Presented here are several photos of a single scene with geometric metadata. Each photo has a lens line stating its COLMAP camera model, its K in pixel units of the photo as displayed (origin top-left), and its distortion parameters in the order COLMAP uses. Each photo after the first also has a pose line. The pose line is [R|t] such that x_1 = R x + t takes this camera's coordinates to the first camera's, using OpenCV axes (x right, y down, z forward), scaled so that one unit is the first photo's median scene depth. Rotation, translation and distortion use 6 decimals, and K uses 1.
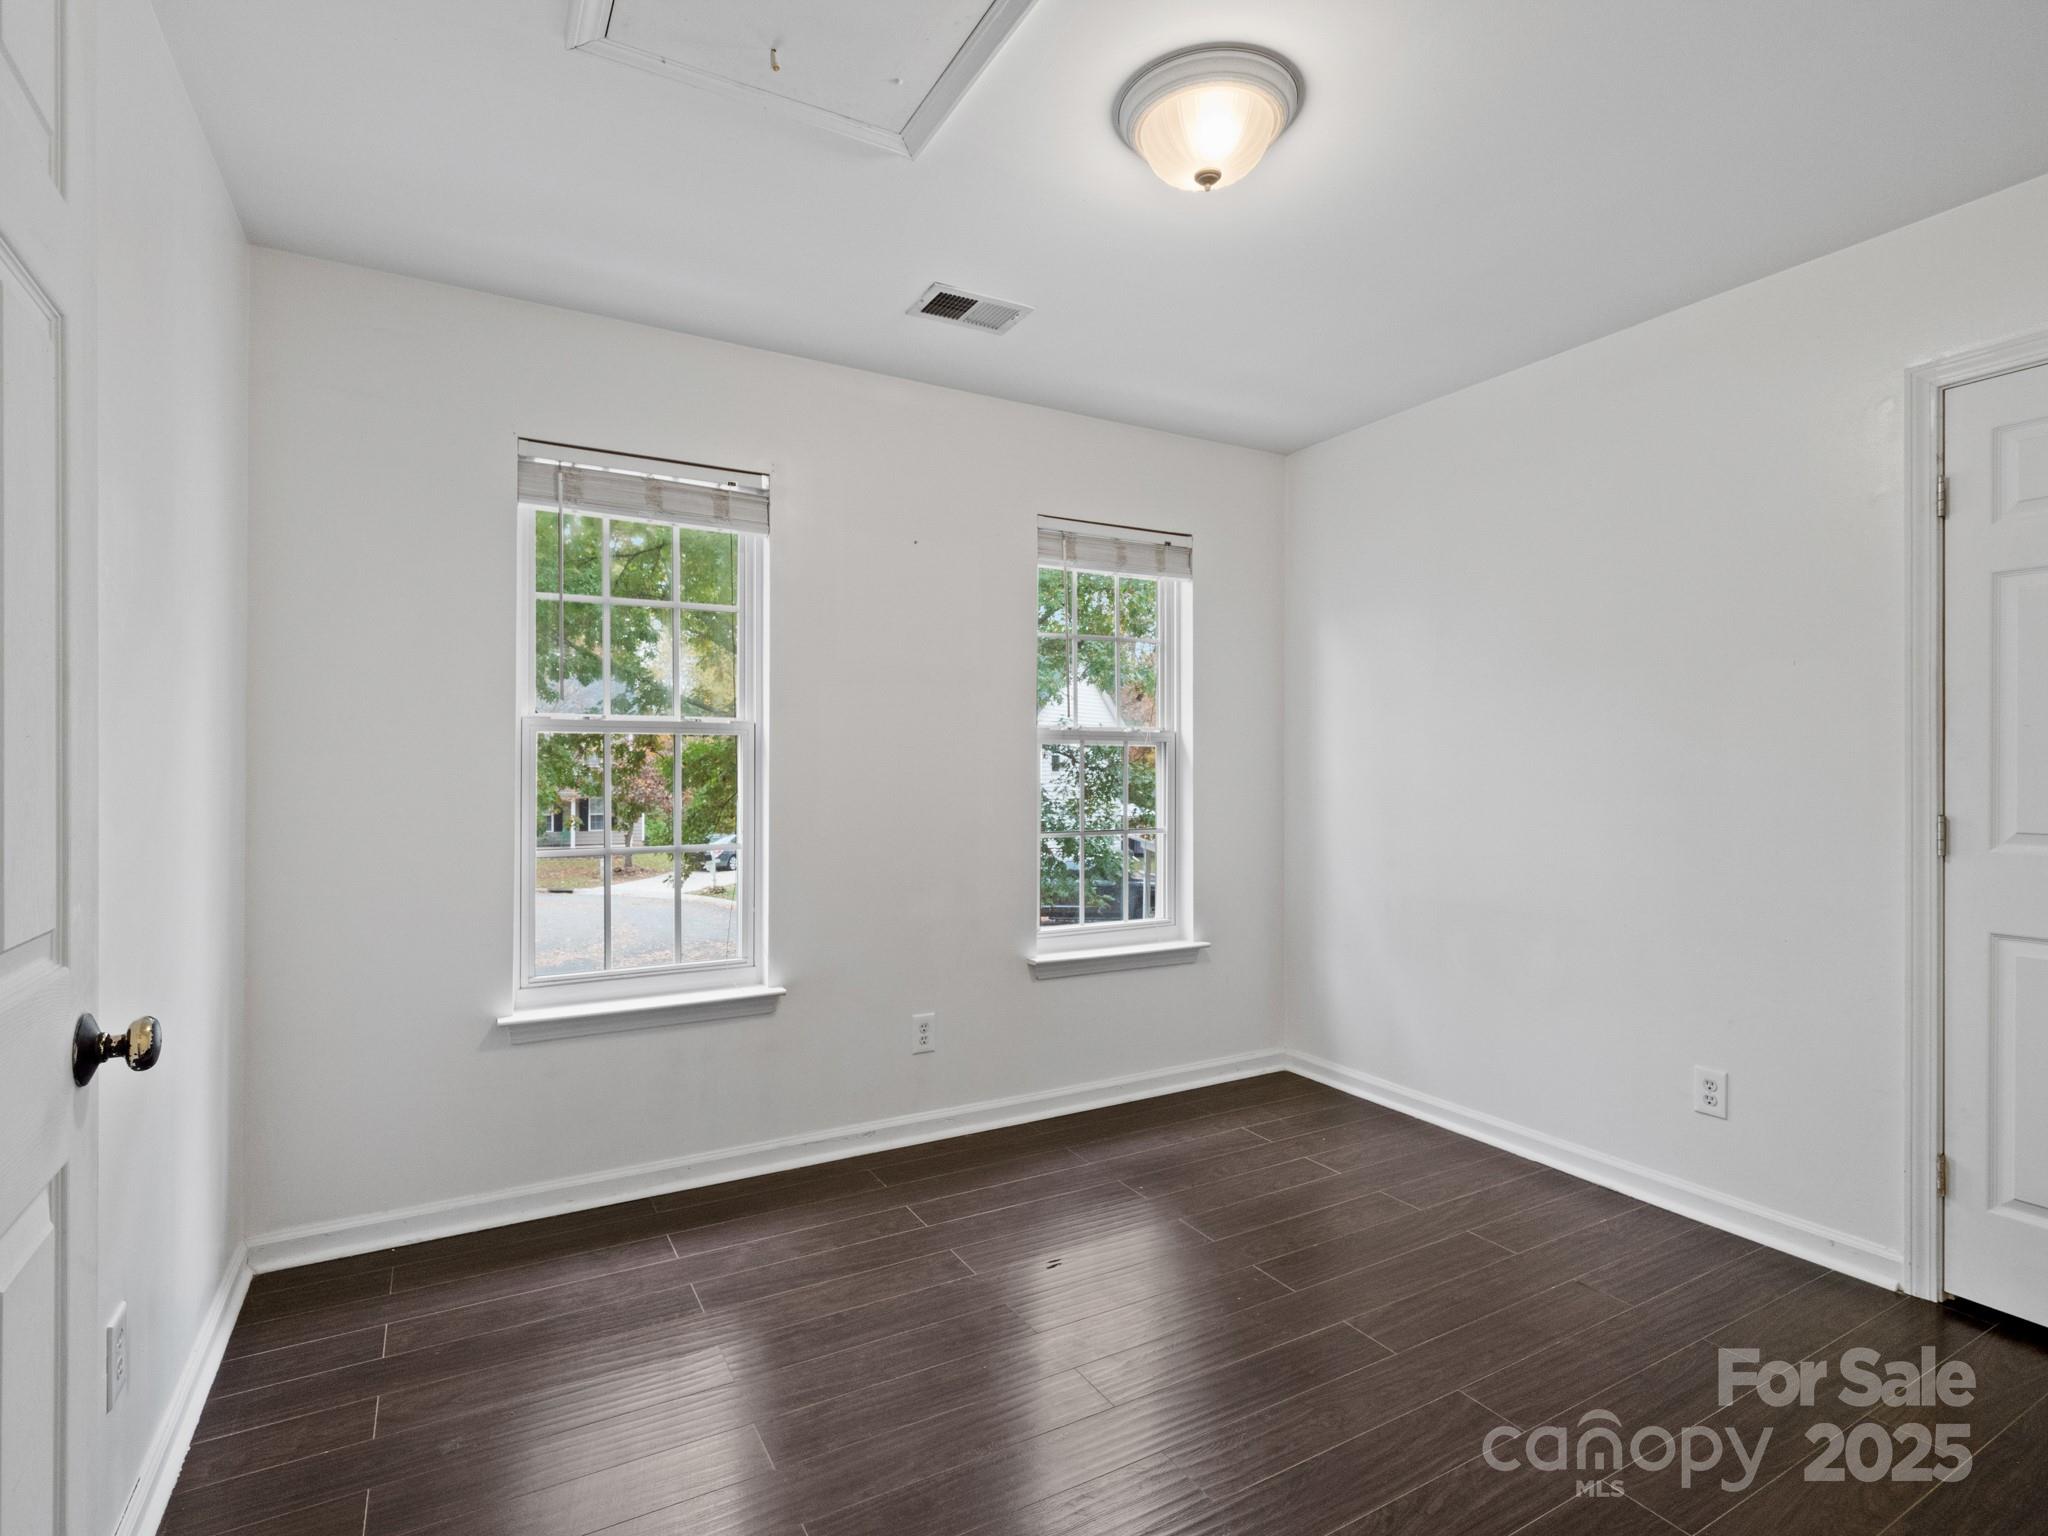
lens RADIAL K [[993.6, 0, 1022.0], [0, 993.6, 773.9], [0, 0, 1]] dist [0.005625, -0.001038]
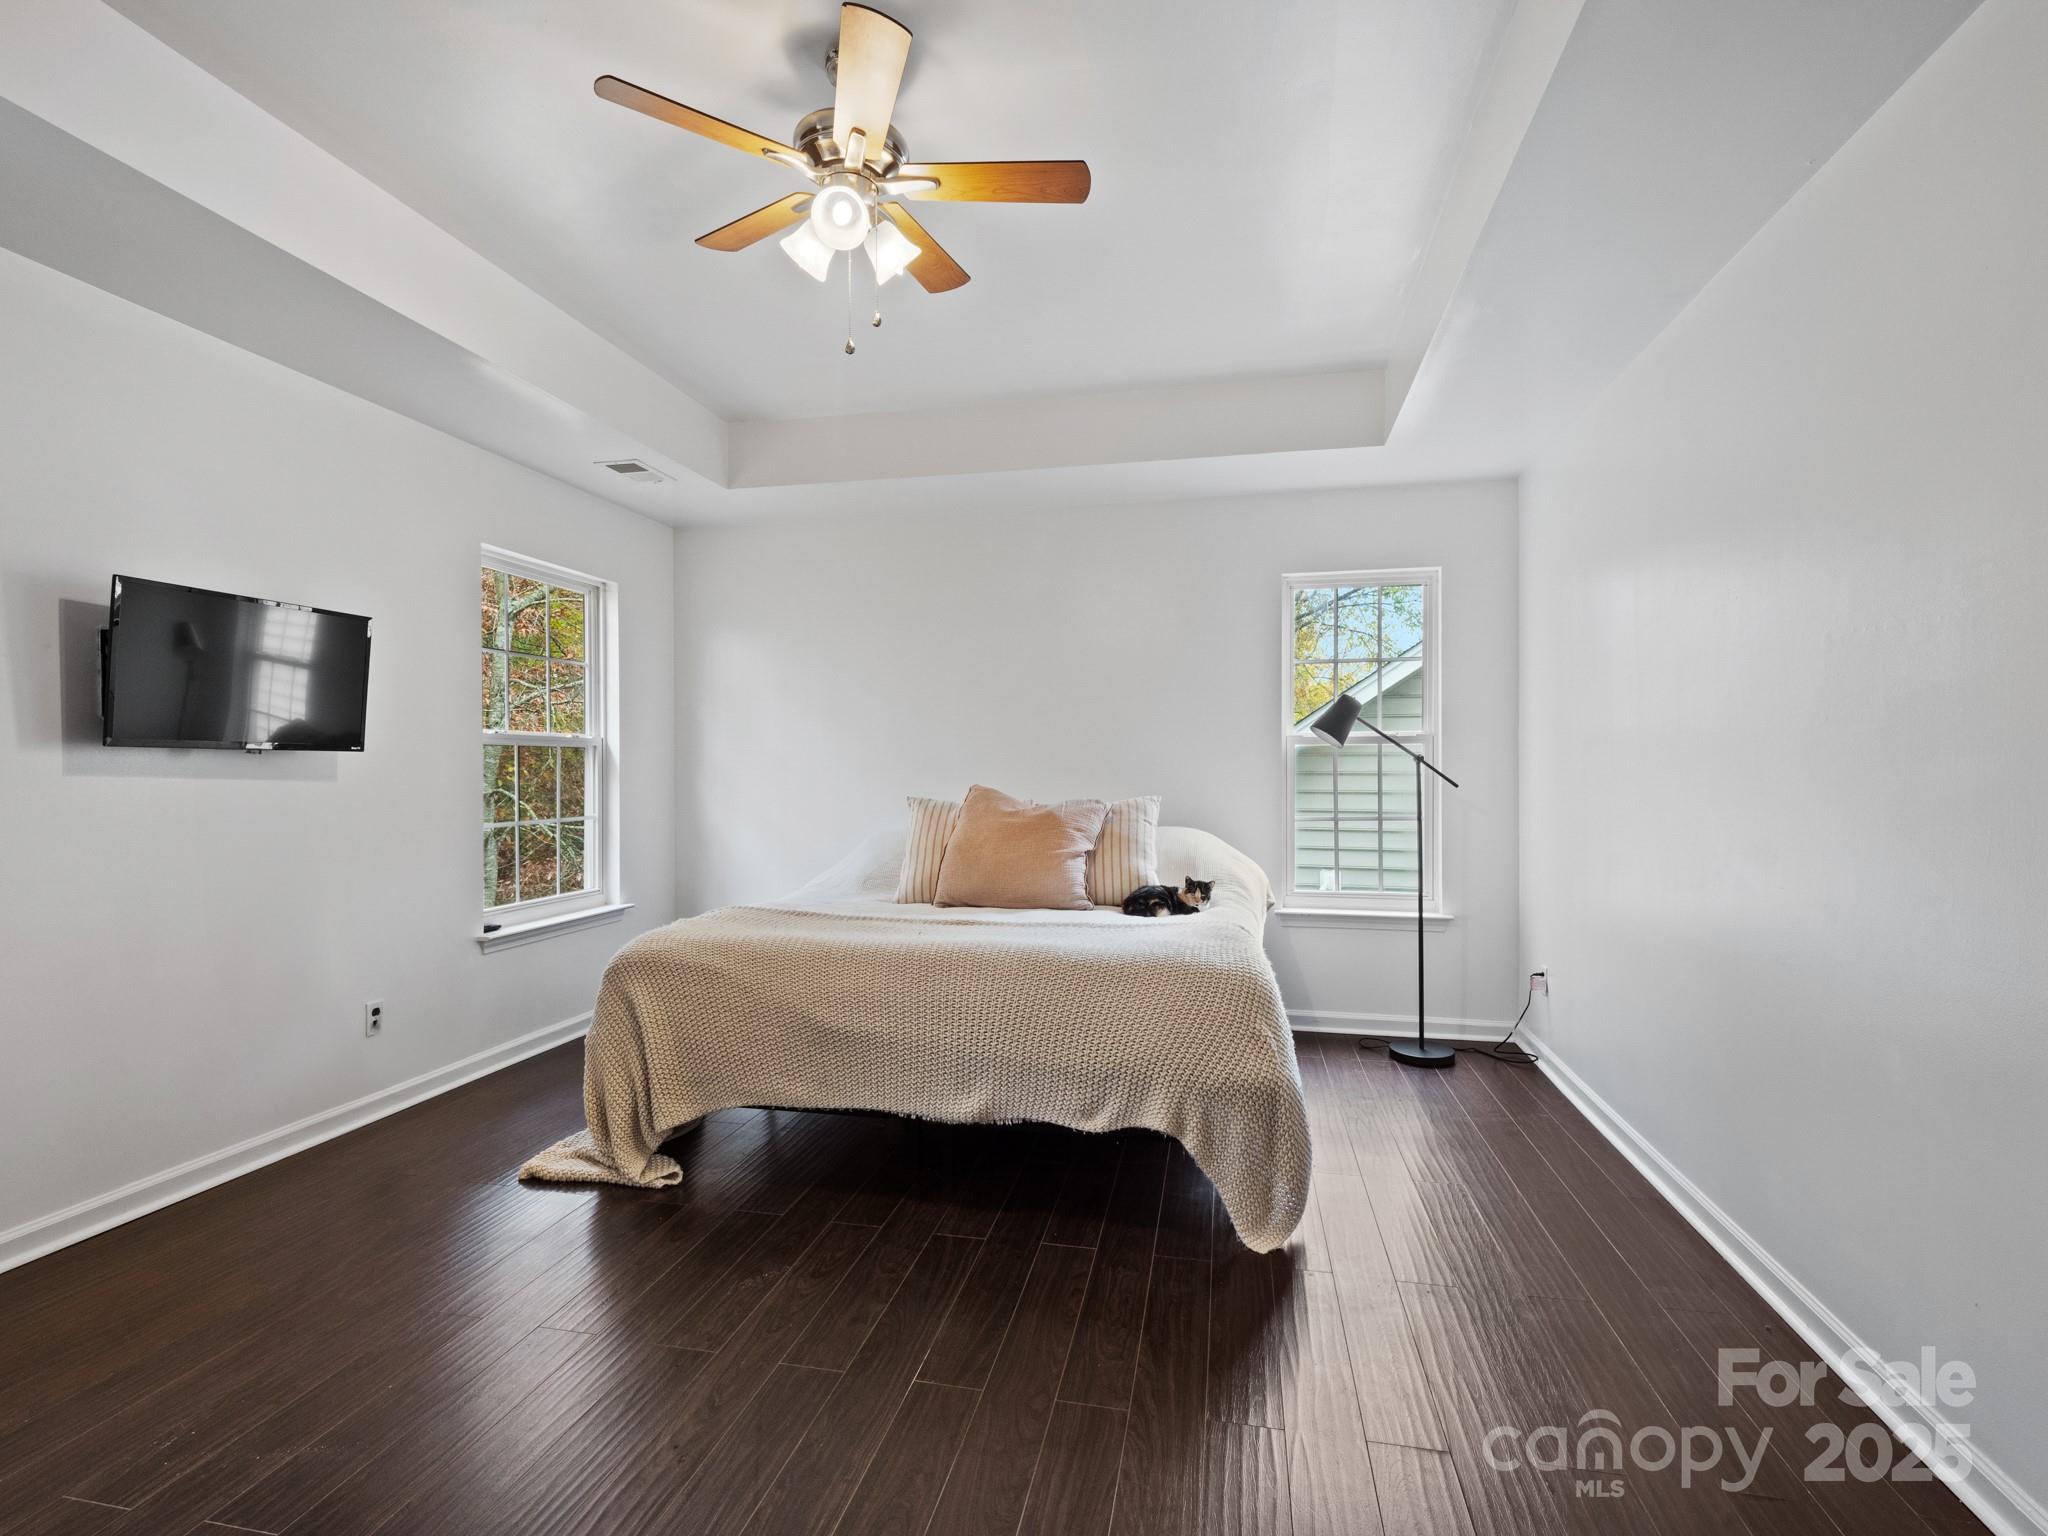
lens RADIAL K [[993.6, 0, 1026.1], [0, 993.6, 764.3], [0, 0, 1]] dist [0.005625, -0.001038]
pose [[0.683063, -0.006922, 0.730326, -0.393848], [0.010137, 0.999949, -0.000003, -0.004738], [-0.730289, 0.007405, 0.683098, -0.242993]]
